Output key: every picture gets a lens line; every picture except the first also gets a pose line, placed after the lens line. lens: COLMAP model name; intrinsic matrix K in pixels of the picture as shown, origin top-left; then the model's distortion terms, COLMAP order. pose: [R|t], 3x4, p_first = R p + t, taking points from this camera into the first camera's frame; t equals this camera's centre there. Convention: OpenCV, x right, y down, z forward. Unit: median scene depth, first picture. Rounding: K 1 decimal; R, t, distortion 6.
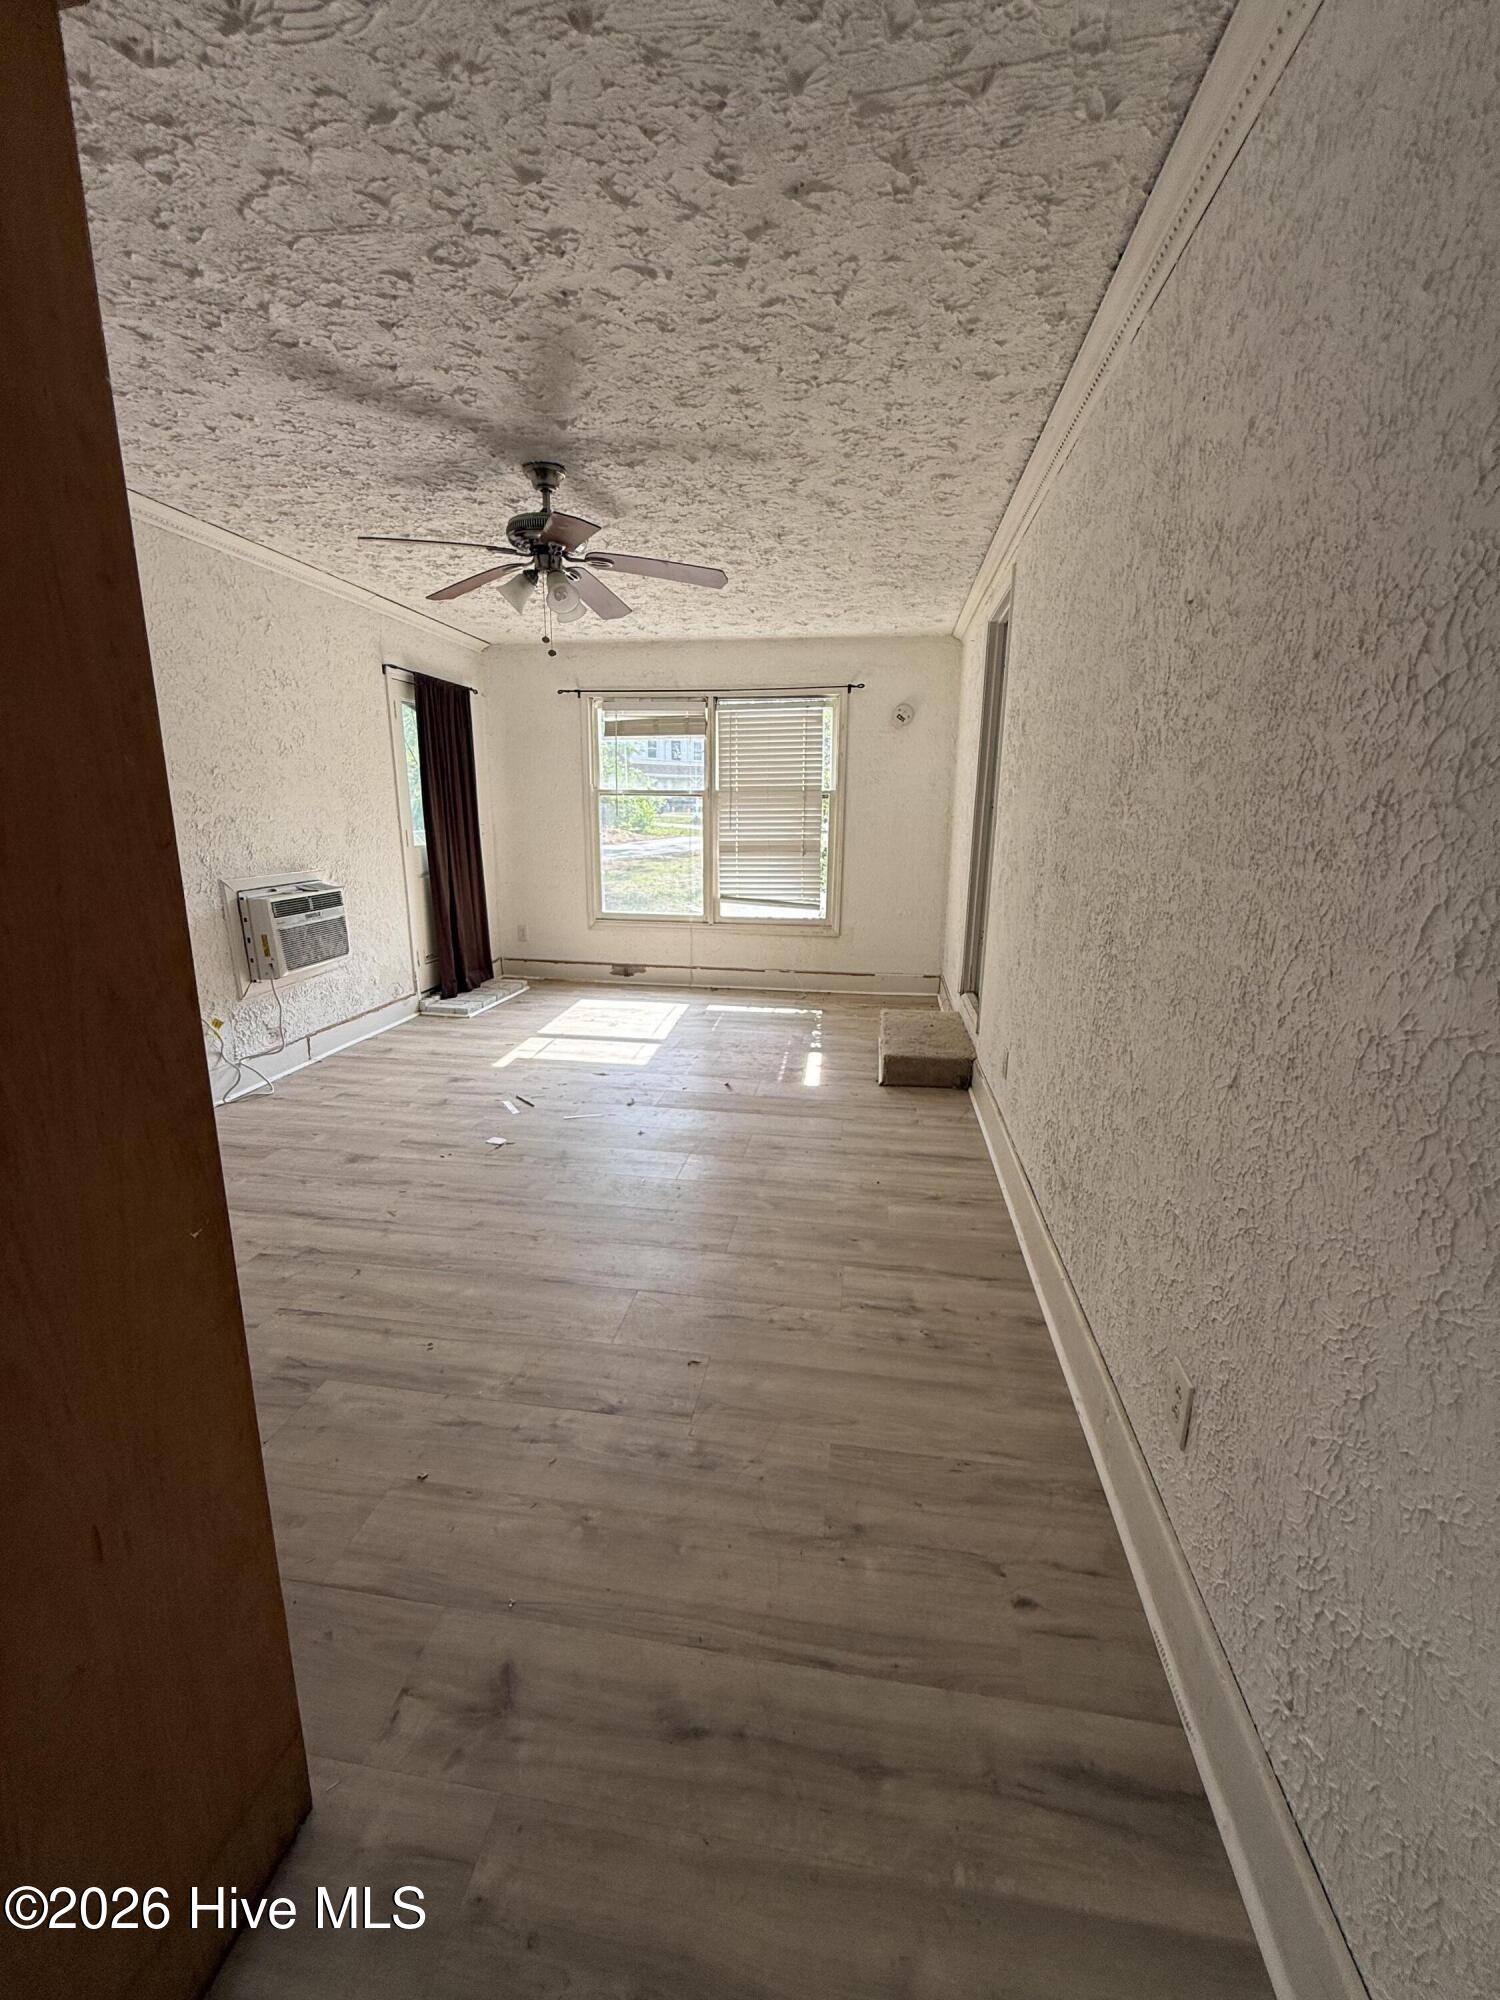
lens RADIAL K [[798.6, 0, 741.9], [0, 798.6, 998.3], [0, 0, 1]] dist [0.002360, -0.000040]
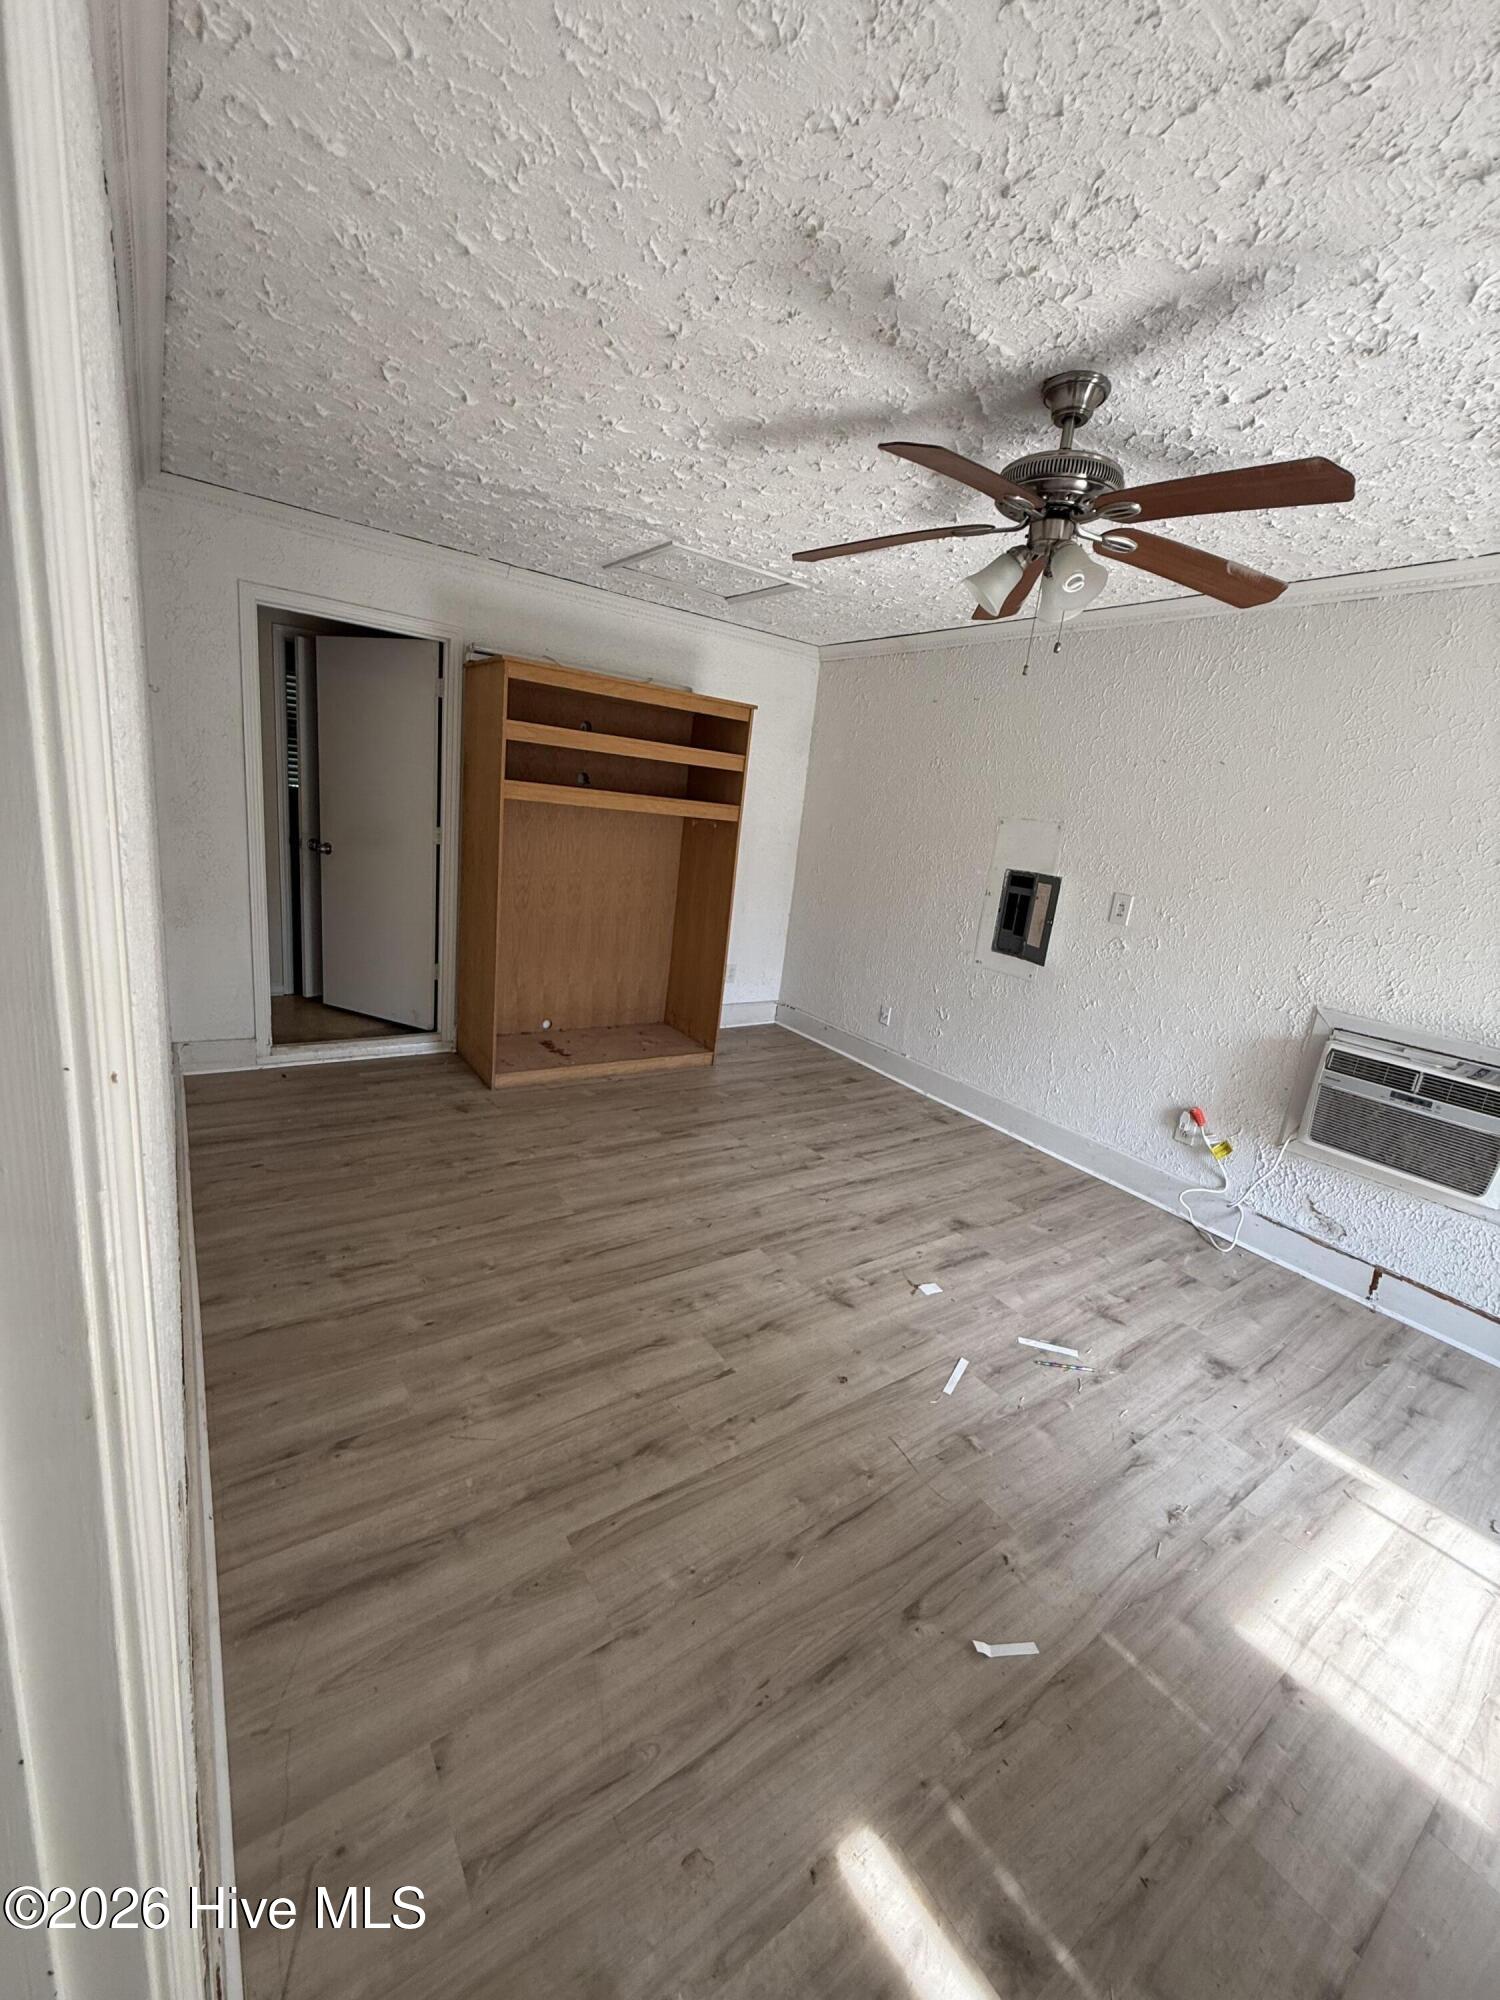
lens RADIAL K [[798.6, 0, 746.5], [0, 798.6, 1001.8], [0, 0, 1]] dist [0.002360, -0.000040]
pose [[-0.712538, 0.083978, -0.696589, 0.342885], [-0.271031, 0.882805, 0.383663, -0.317962], [0.647172, 0.462172, -0.606272, 1.154840]]
